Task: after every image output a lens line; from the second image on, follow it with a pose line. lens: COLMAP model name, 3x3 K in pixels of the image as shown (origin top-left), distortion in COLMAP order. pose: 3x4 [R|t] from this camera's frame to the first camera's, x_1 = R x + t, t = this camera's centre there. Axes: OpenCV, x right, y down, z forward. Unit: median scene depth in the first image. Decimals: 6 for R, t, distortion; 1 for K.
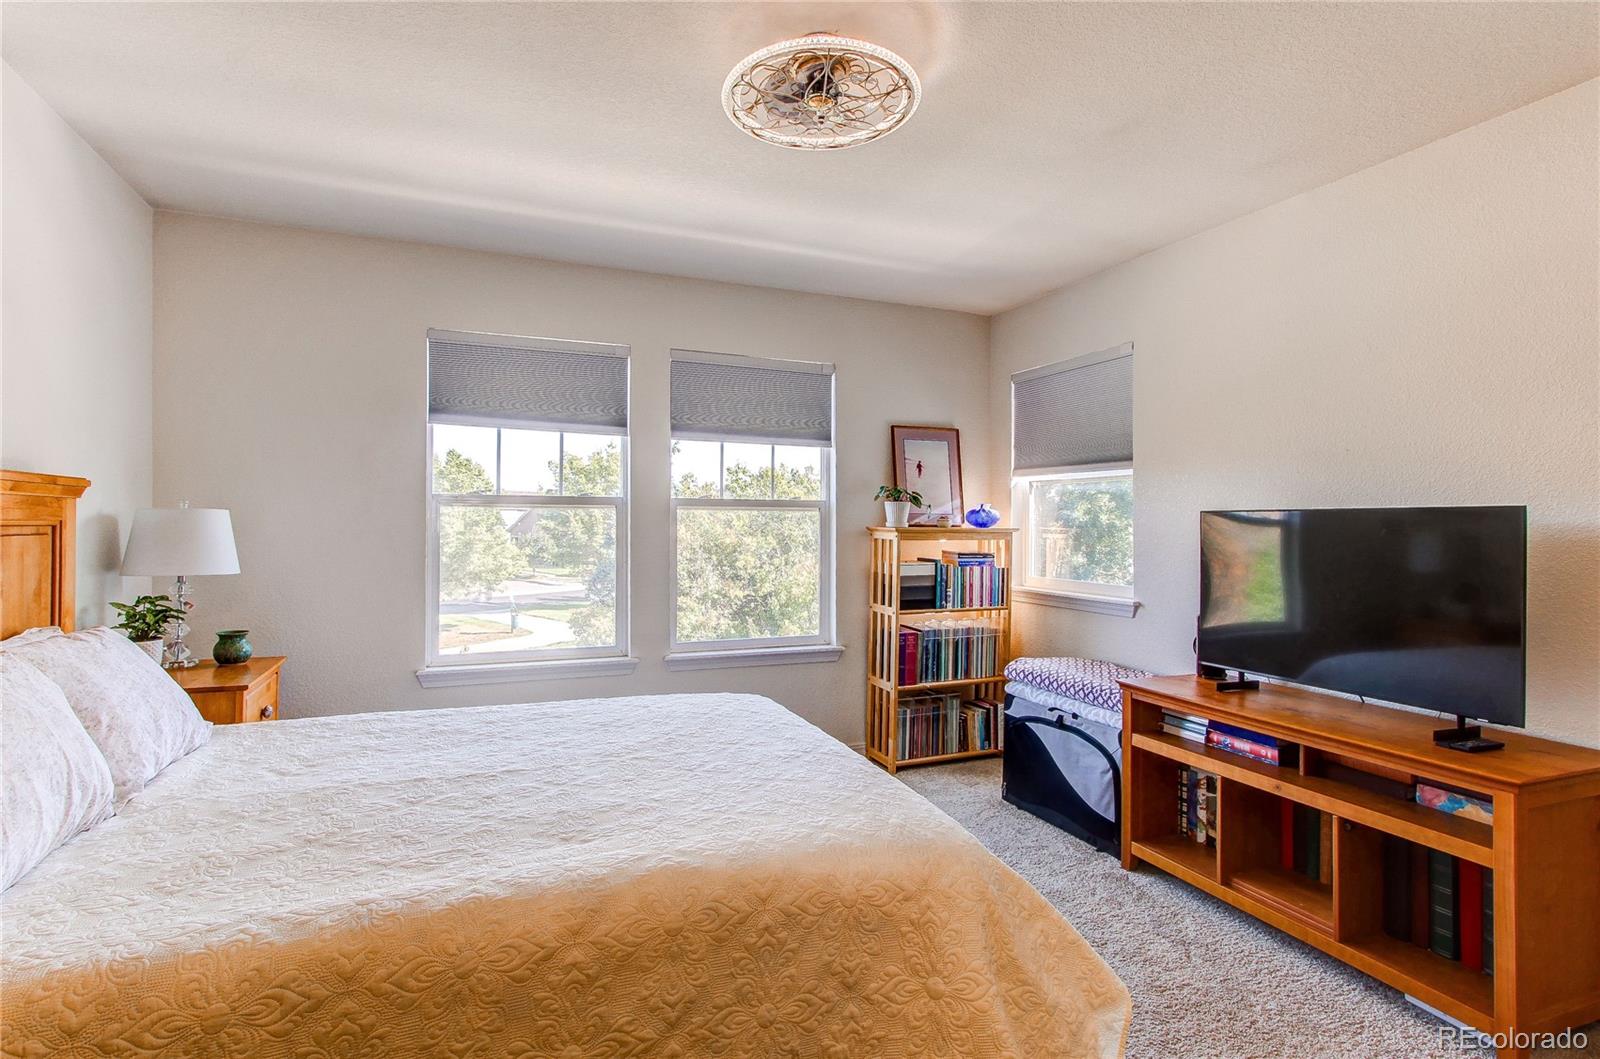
lens RADIAL K [[782.5, 0, 800.3], [0, 782.5, 525.0], [0, 0, 1]] dist [-0.006252, 0.000252]
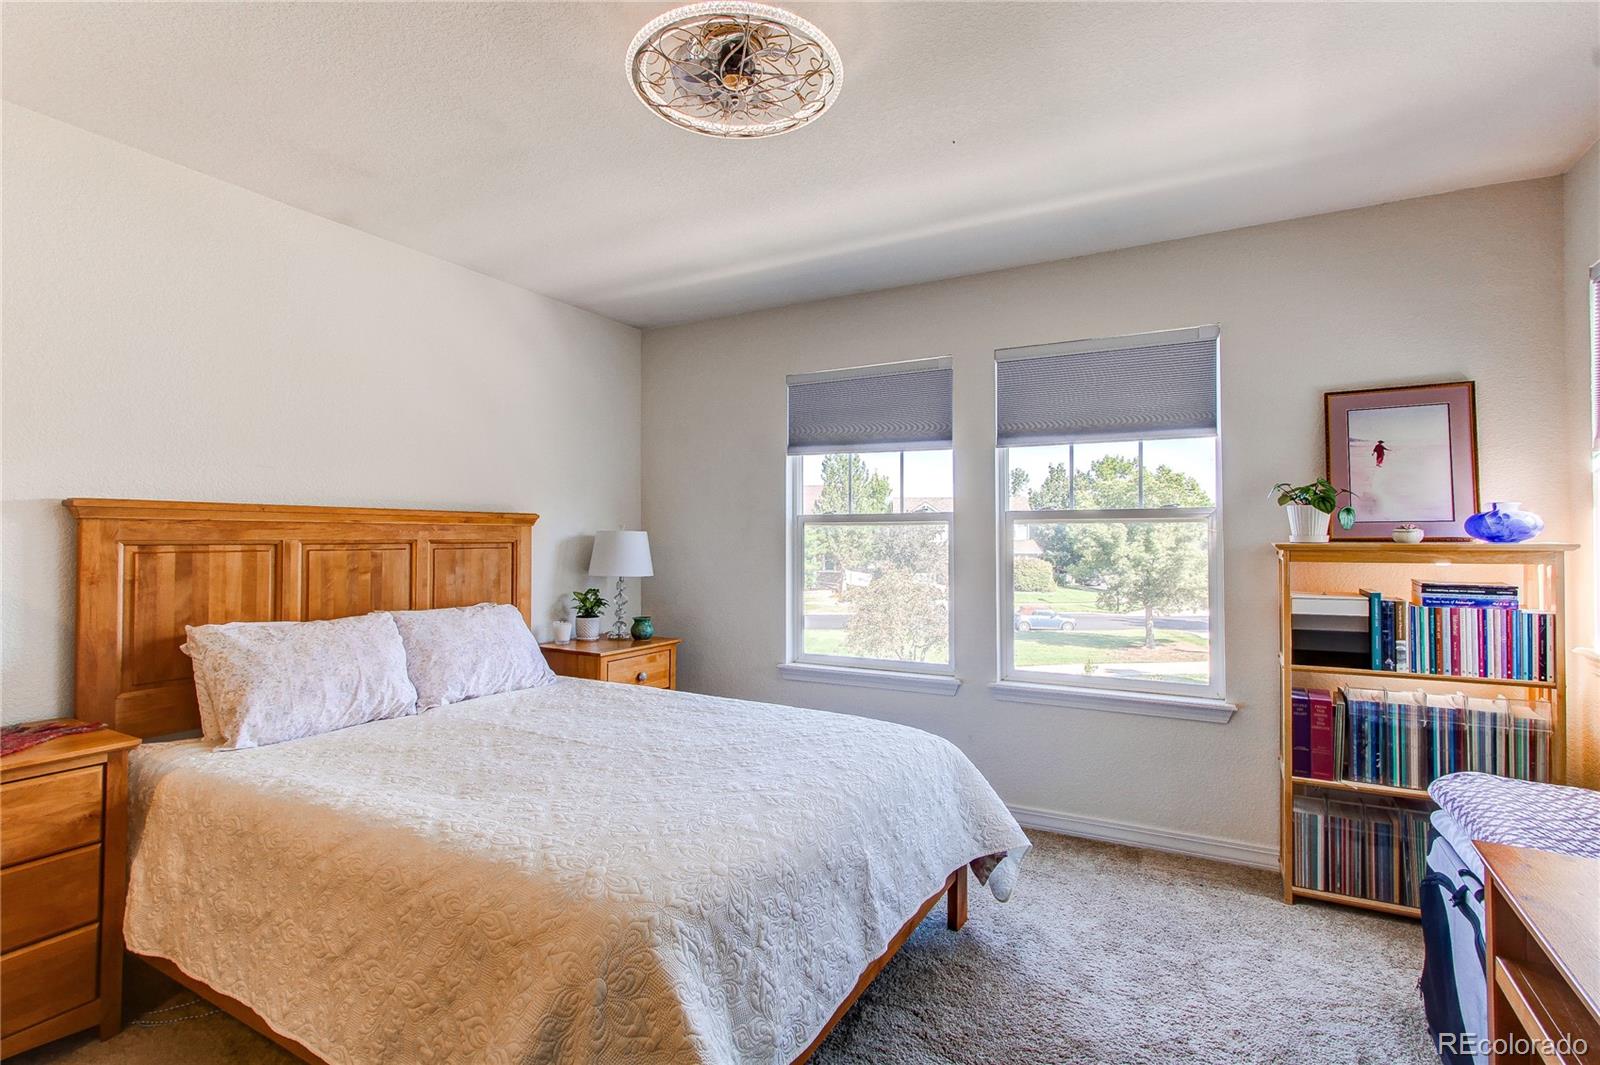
lens RADIAL K [[764.8, 0, 803.5], [0, 764.8, 531.5], [0, 0, 1]] dist [0.002115, 0.000709]
pose [[0.626708, -0.013492, -0.779138, 0.369166], [0.004348, 0.999895, -0.013817, 0.000529], [0.779242, 0.005272, 0.626701, 0.239896]]
